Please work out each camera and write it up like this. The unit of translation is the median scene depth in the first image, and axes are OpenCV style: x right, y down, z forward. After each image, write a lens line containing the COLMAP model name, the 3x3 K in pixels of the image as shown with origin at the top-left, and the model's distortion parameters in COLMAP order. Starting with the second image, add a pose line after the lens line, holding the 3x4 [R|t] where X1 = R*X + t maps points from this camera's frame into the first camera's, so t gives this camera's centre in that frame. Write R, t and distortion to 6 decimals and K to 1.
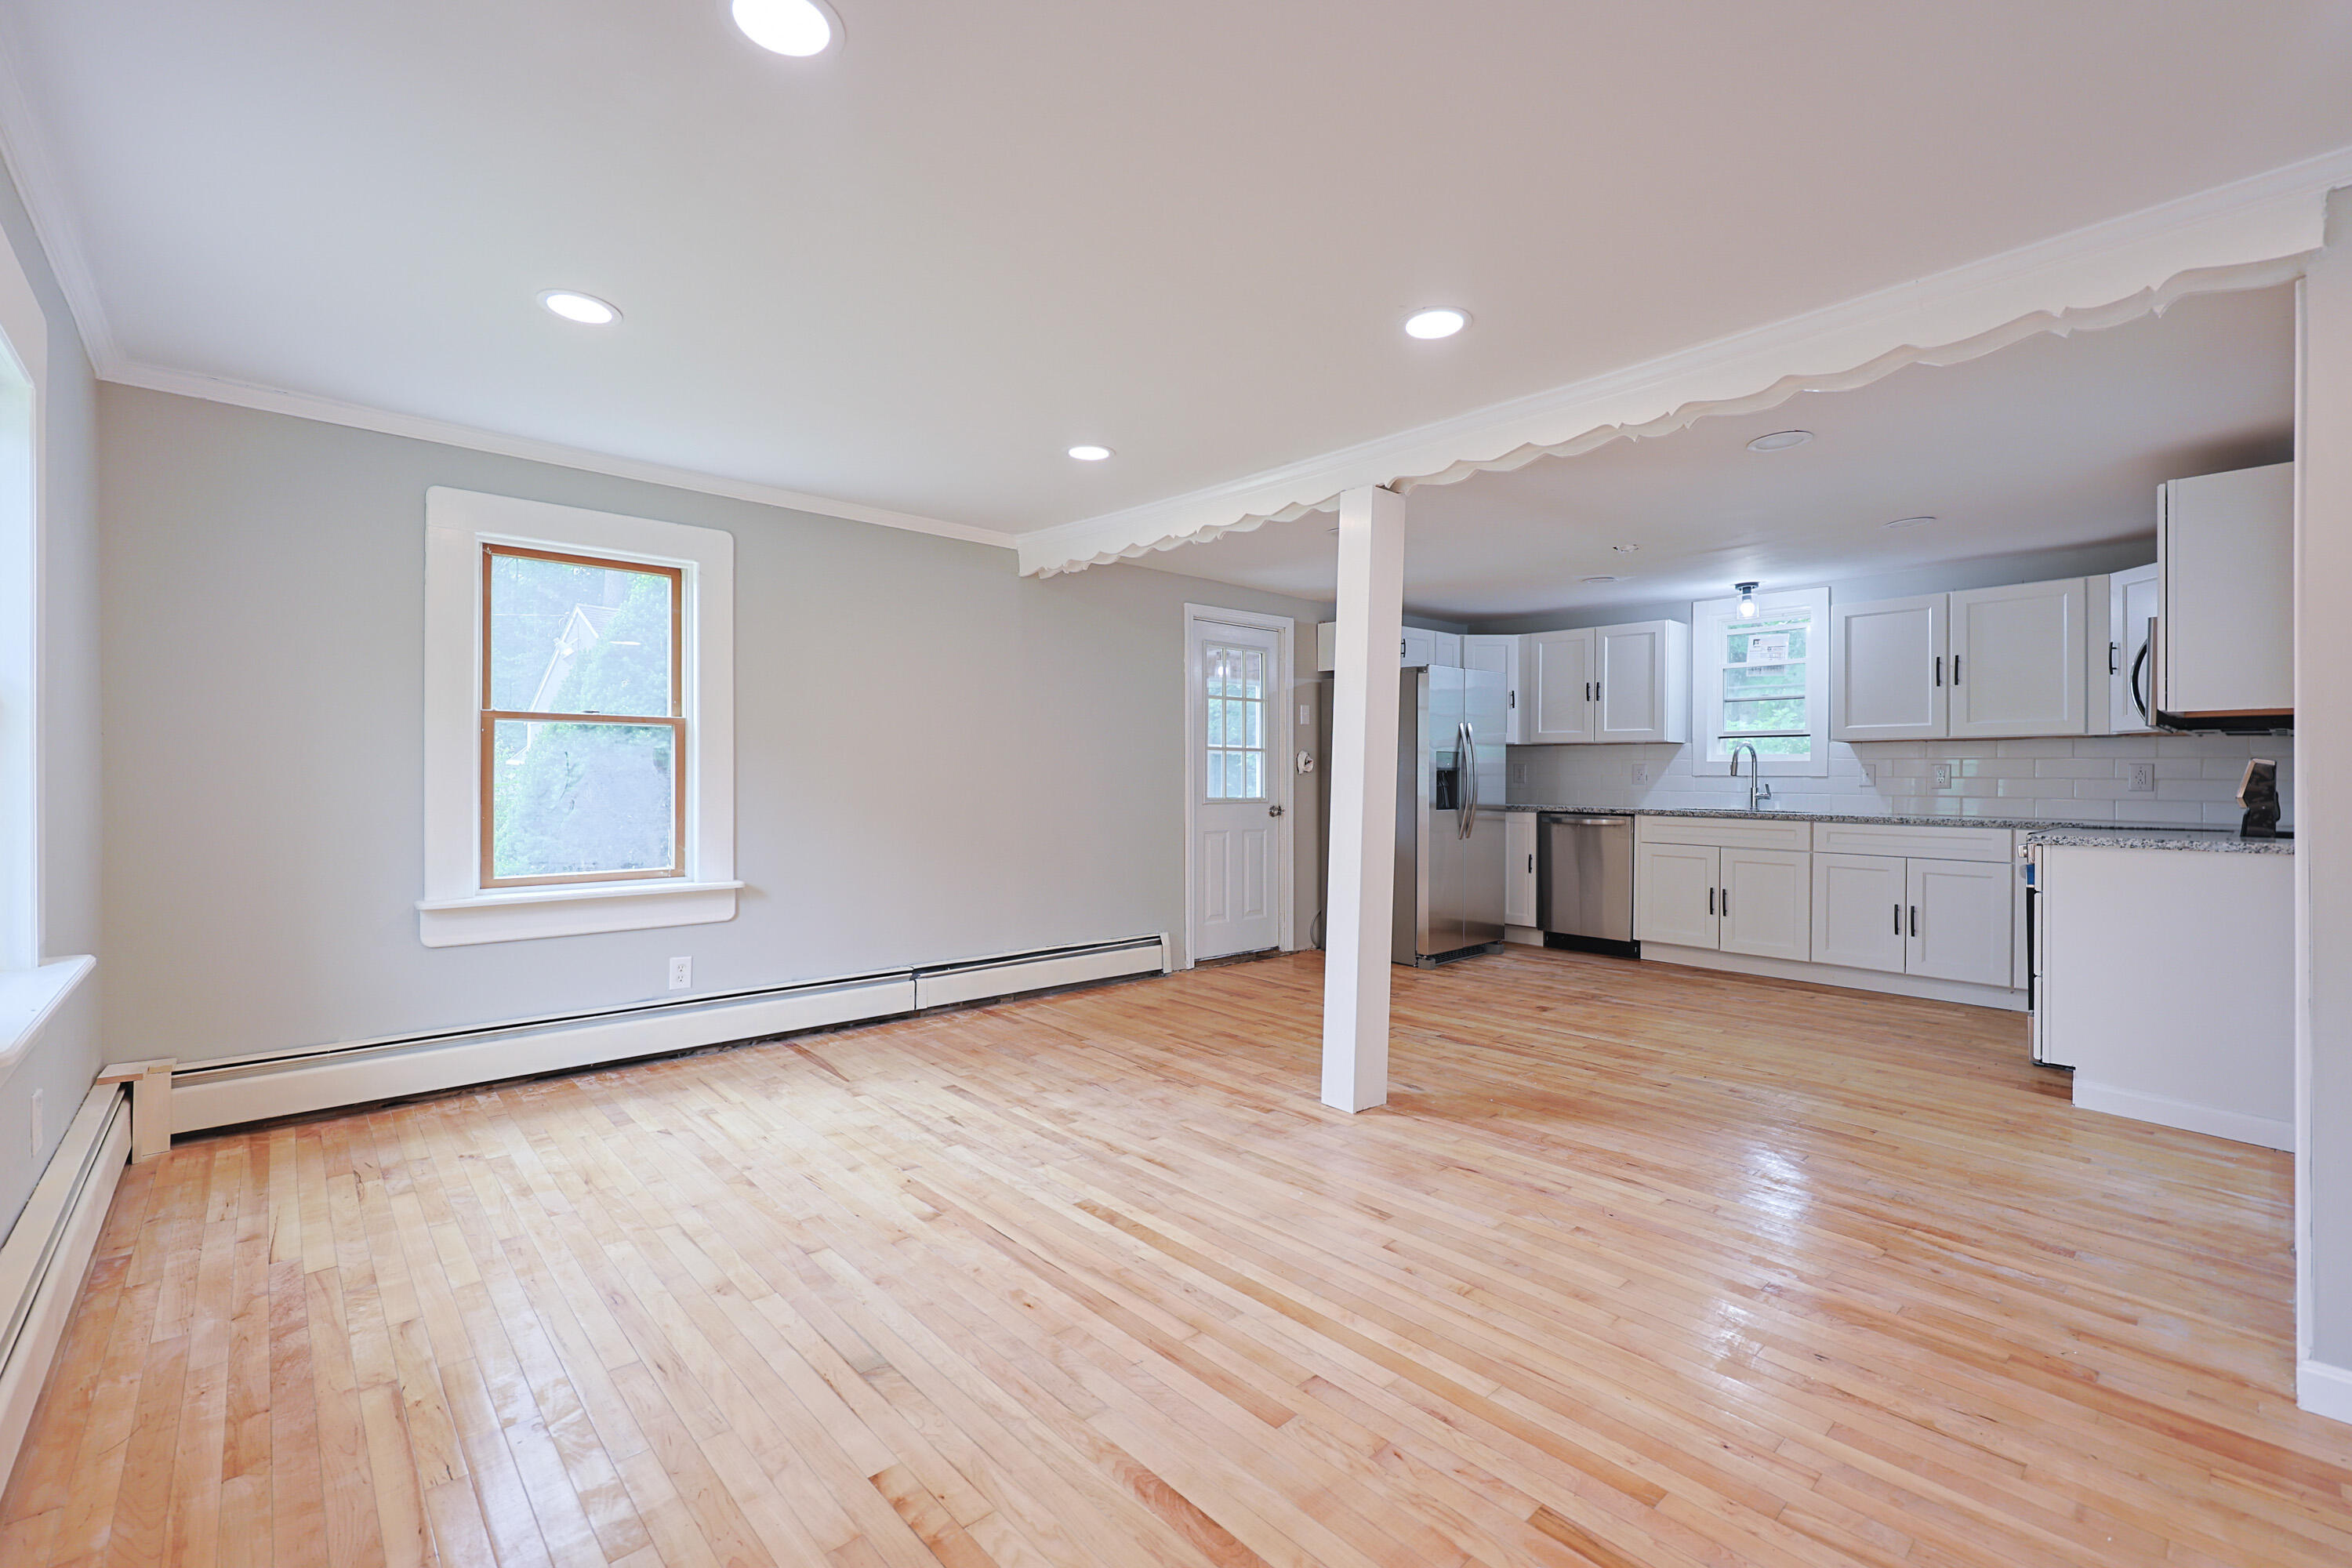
lens RADIAL K [[1014.8, 0, 1175.5], [0, 1014.8, 779.3], [0, 0, 1]] dist [0.001172, -0.000409]
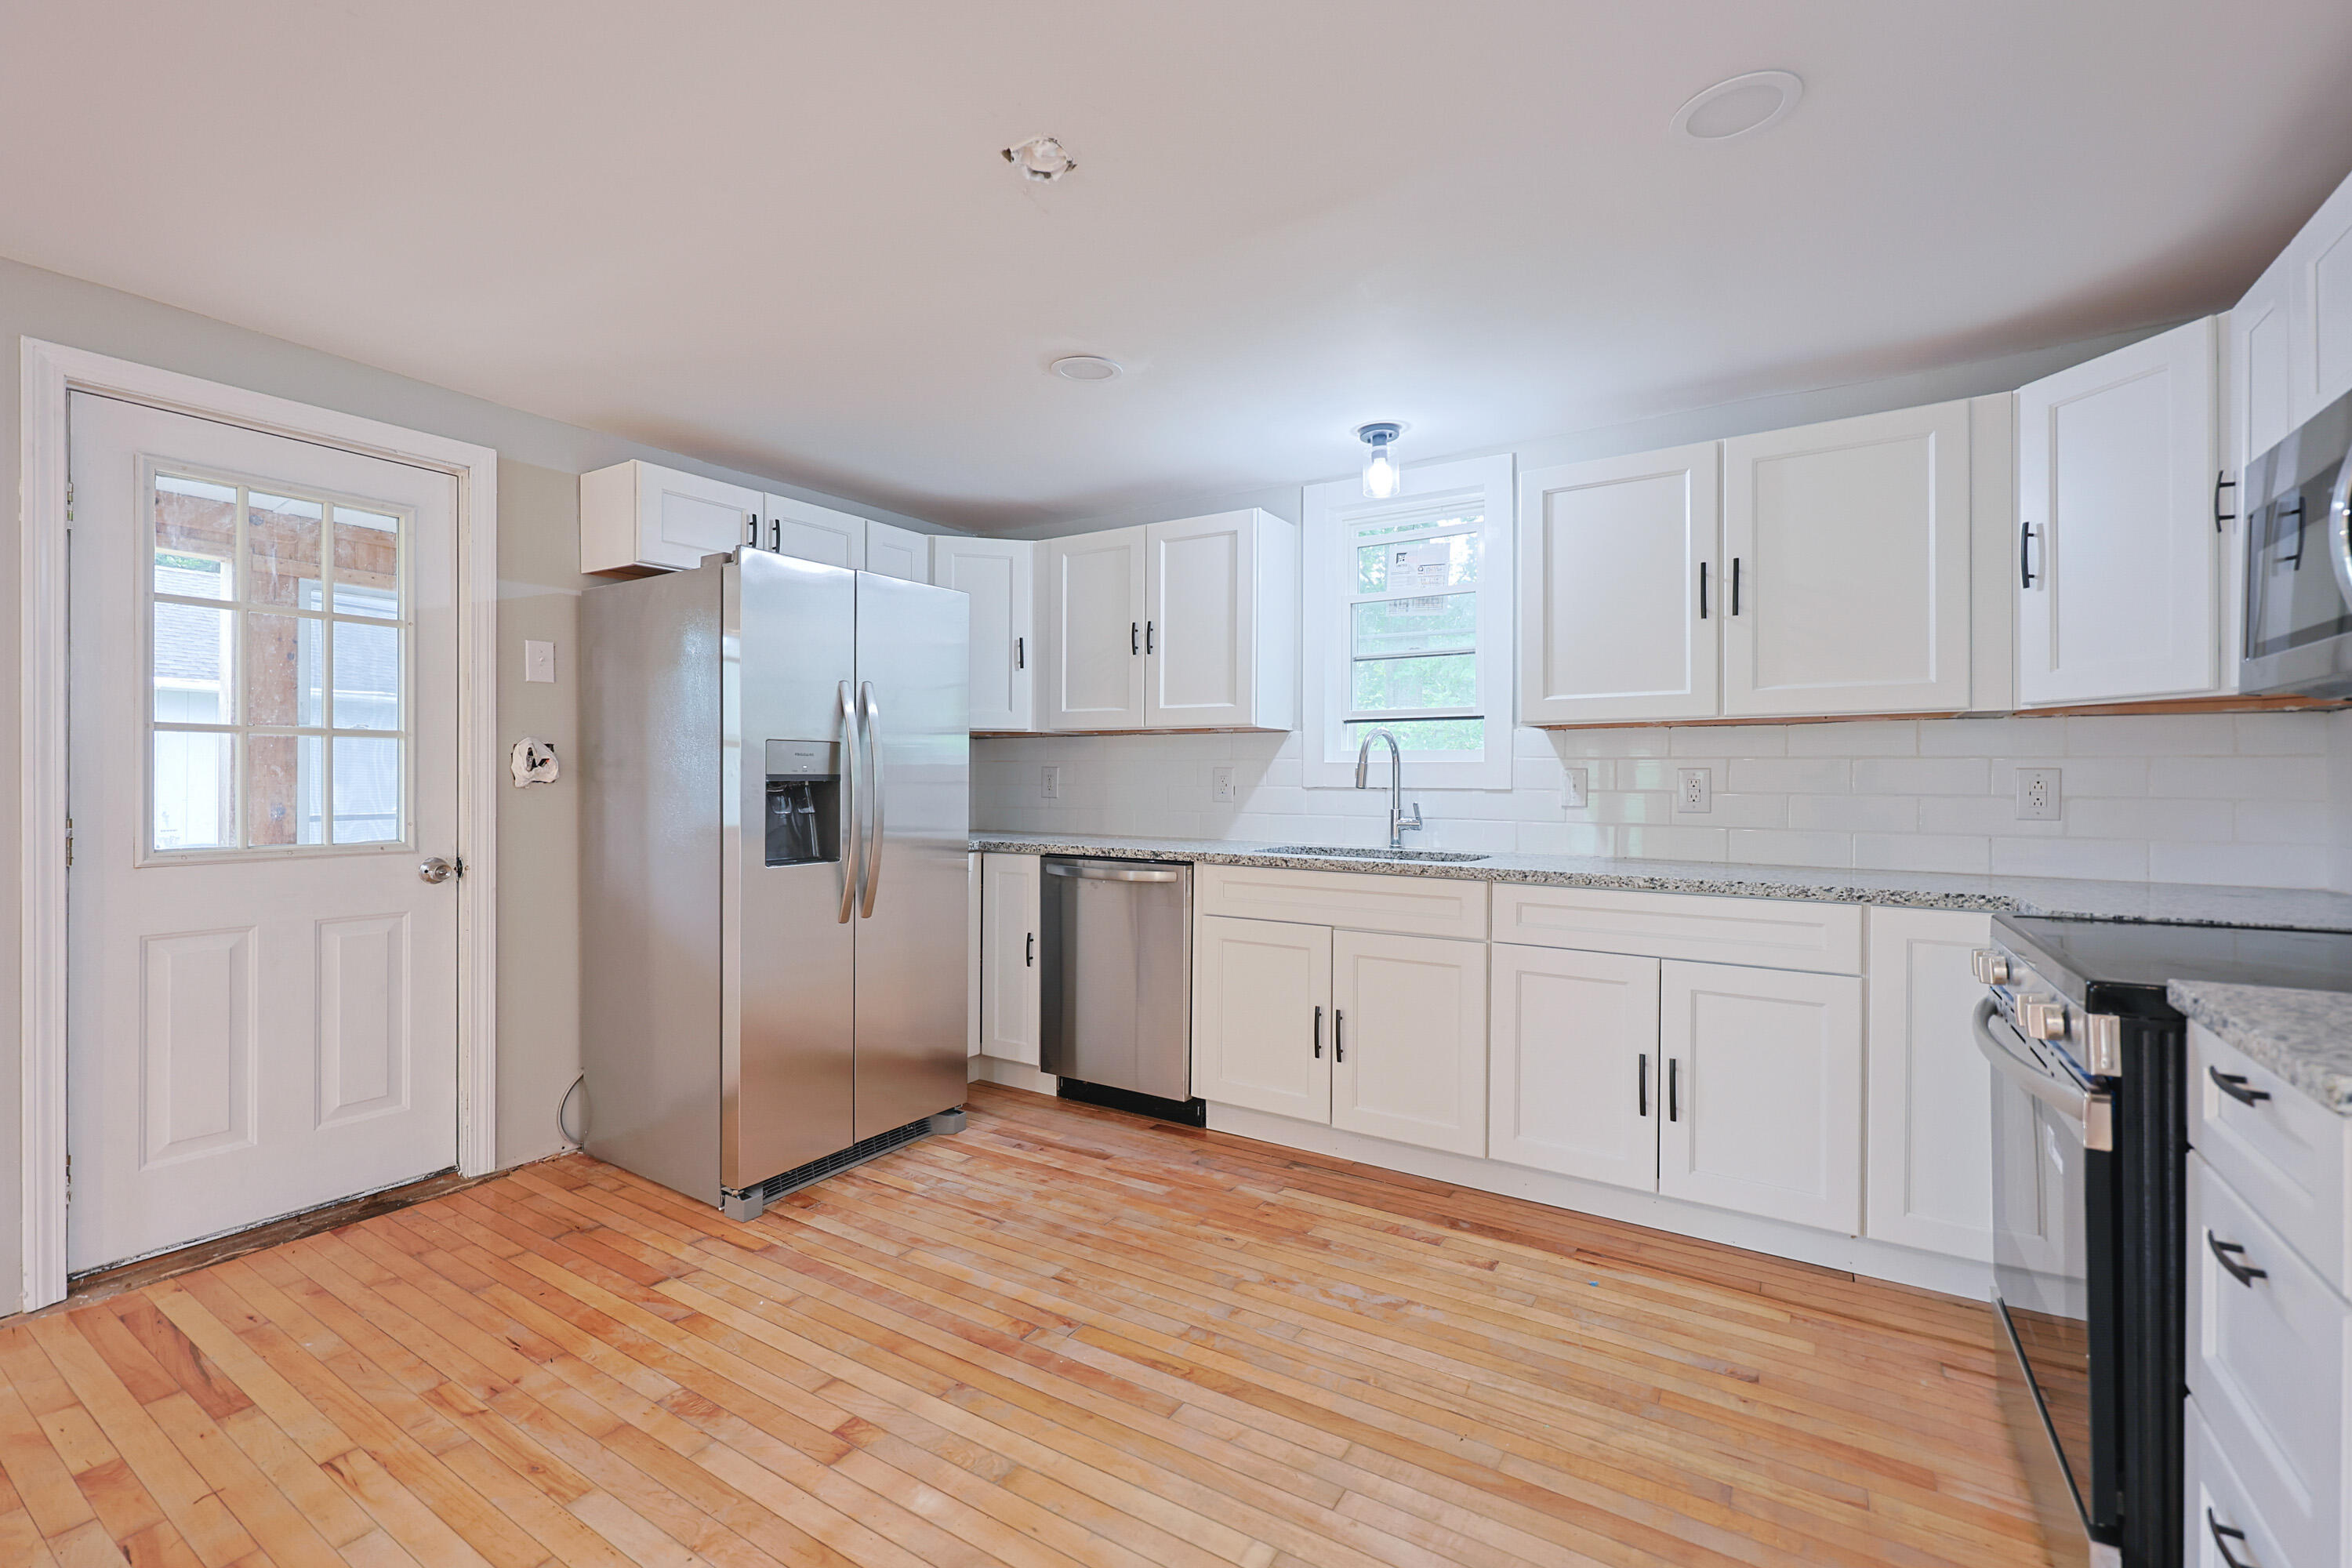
lens RADIAL K [[1014.8, 0, 1174.1], [0, 1014.8, 779.3], [0, 0, 1]] dist [0.001172, -0.000409]
pose [[0.963974, -0.001529, 0.265991, 0.301577], [0.002067, 0.999996, -0.001741, -0.007679], [-0.265988, 0.002228, 0.963974, 0.490200]]
